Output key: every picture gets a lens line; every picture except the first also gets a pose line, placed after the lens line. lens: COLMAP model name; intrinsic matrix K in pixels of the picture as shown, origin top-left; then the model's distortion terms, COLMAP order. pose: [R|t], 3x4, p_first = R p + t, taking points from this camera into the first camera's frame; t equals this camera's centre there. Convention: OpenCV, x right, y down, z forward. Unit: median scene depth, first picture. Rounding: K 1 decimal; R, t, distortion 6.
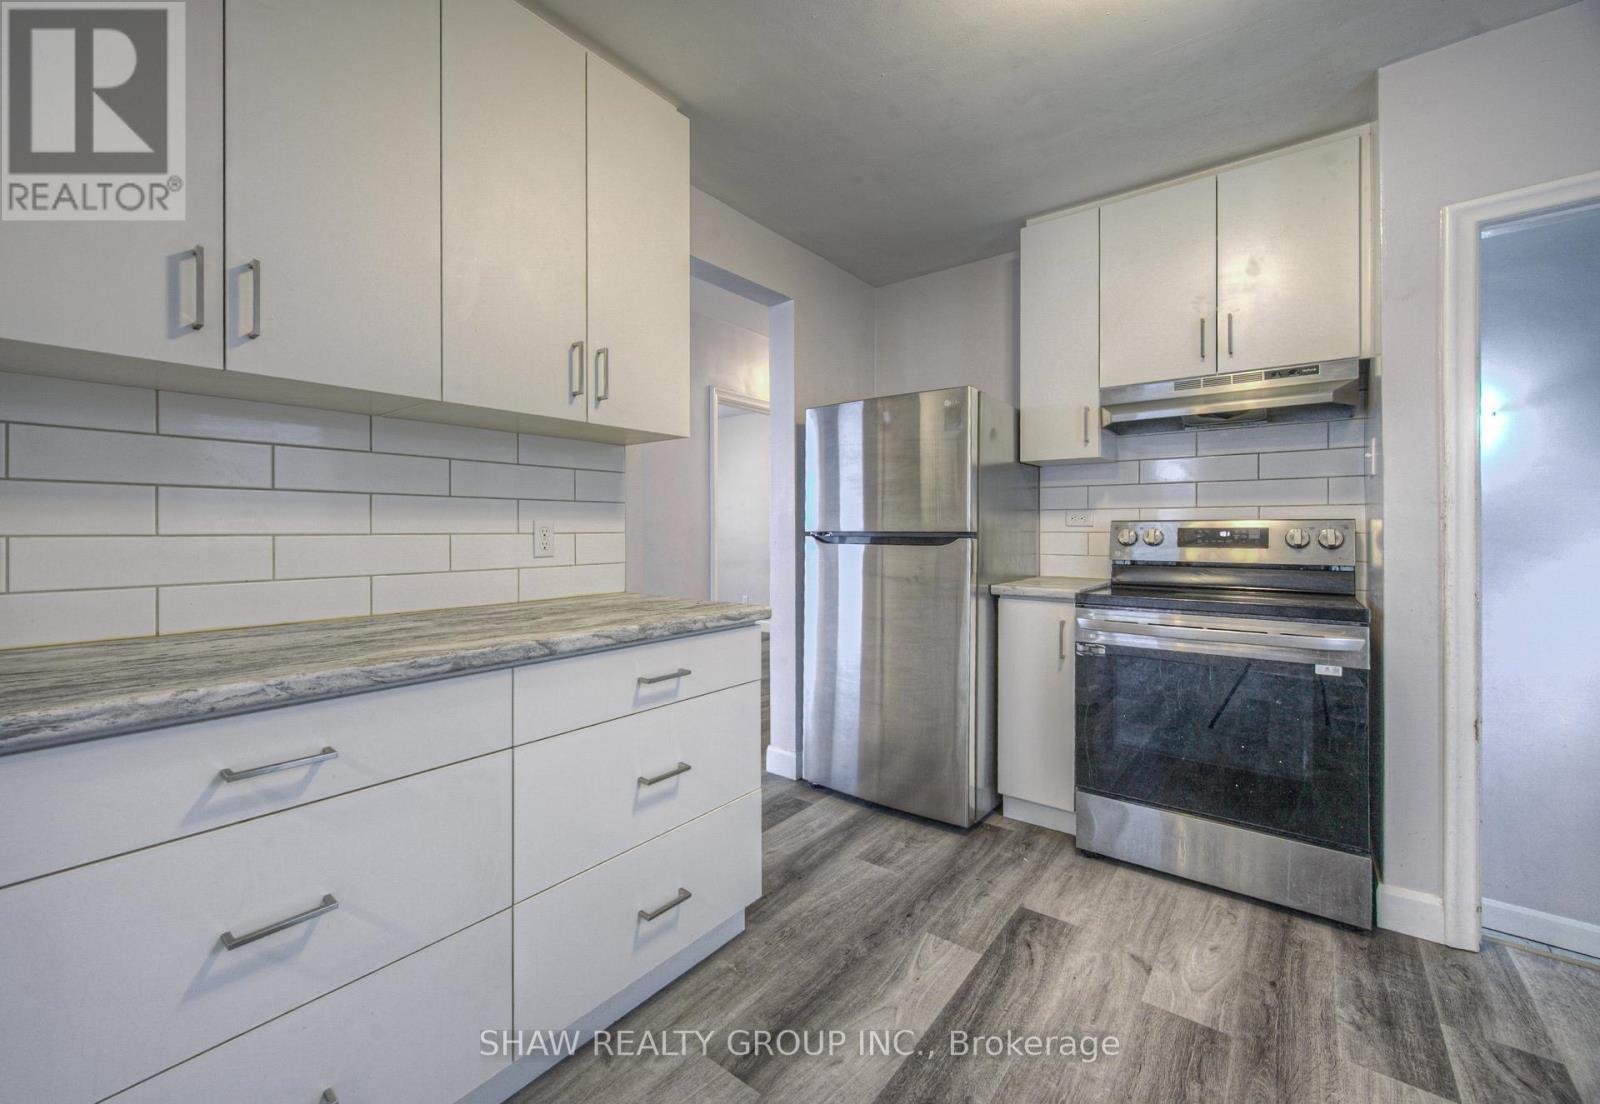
lens RADIAL K [[671.8, 0, 739.4], [0, 671.8, 557.2], [0, 0, 1]] dist [0.000071, -0.000249]
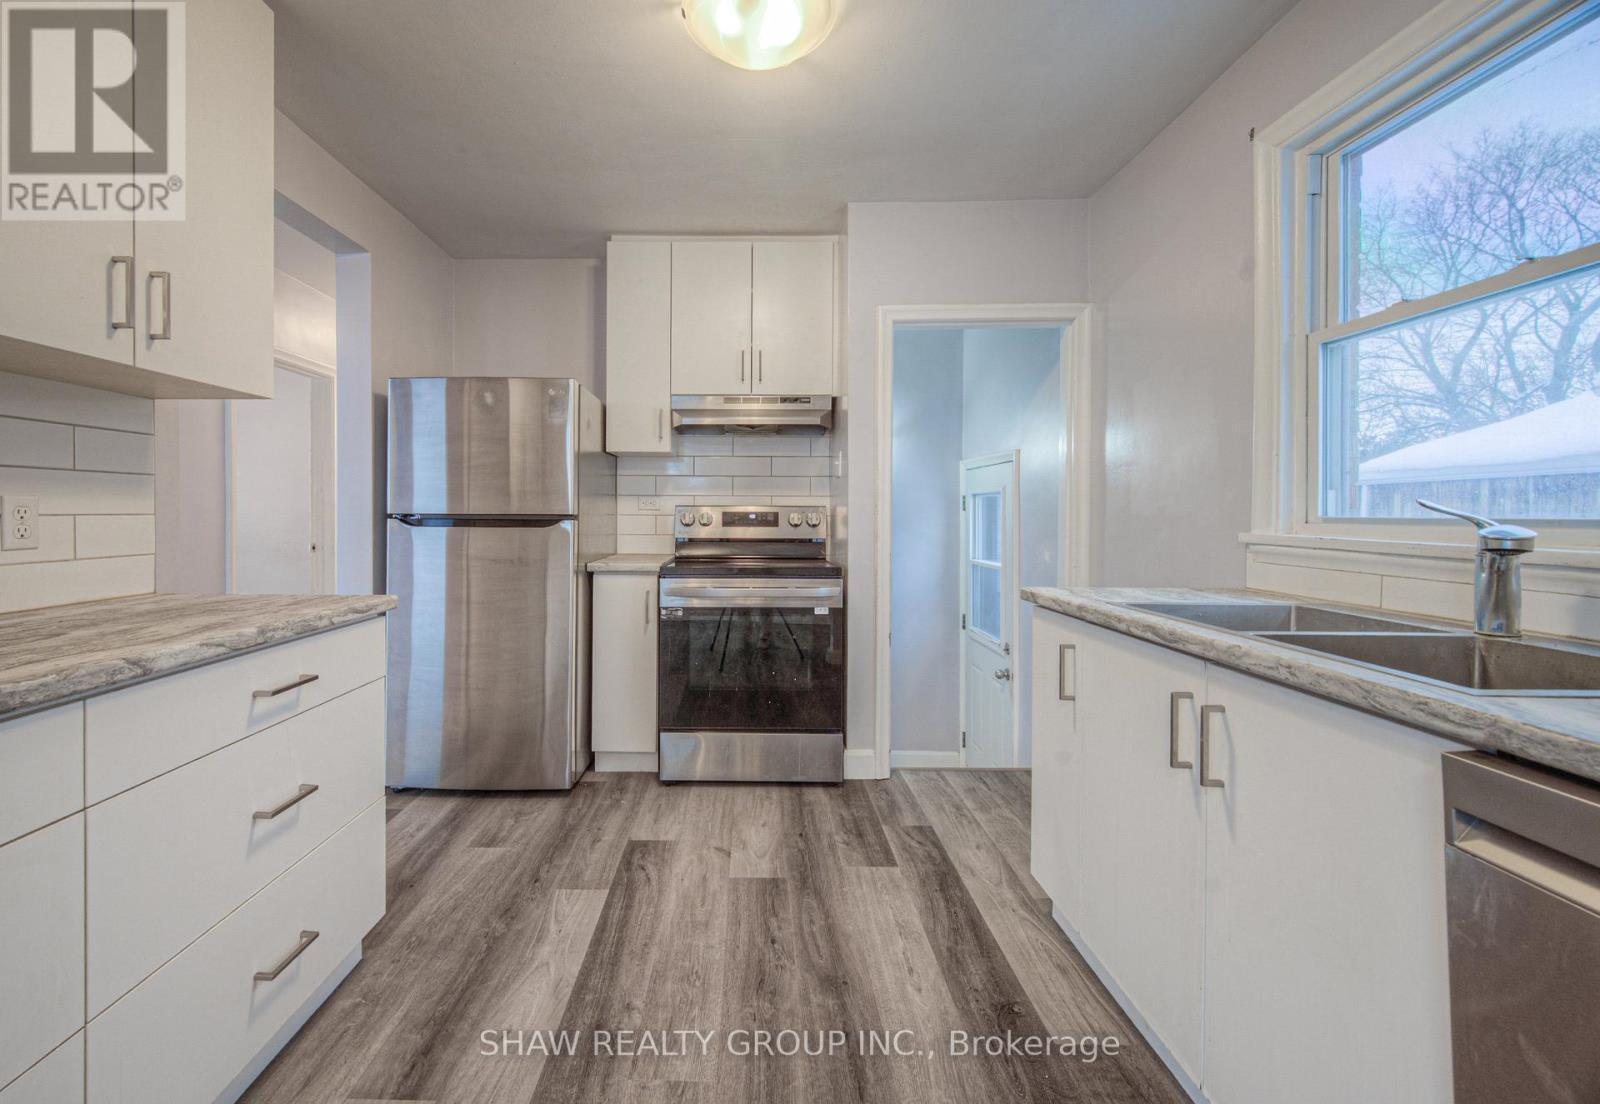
lens RADIAL K [[671.8, 0, 739.4], [0, 671.8, 557.2], [0, 0, 1]] dist [0.000071, -0.000249]
pose [[0.773674, -0.038021, 0.632442, -0.153180], [0.022210, 0.999212, 0.032900, 0.001489], [-0.633195, -0.011407, 0.773909, -0.005453]]
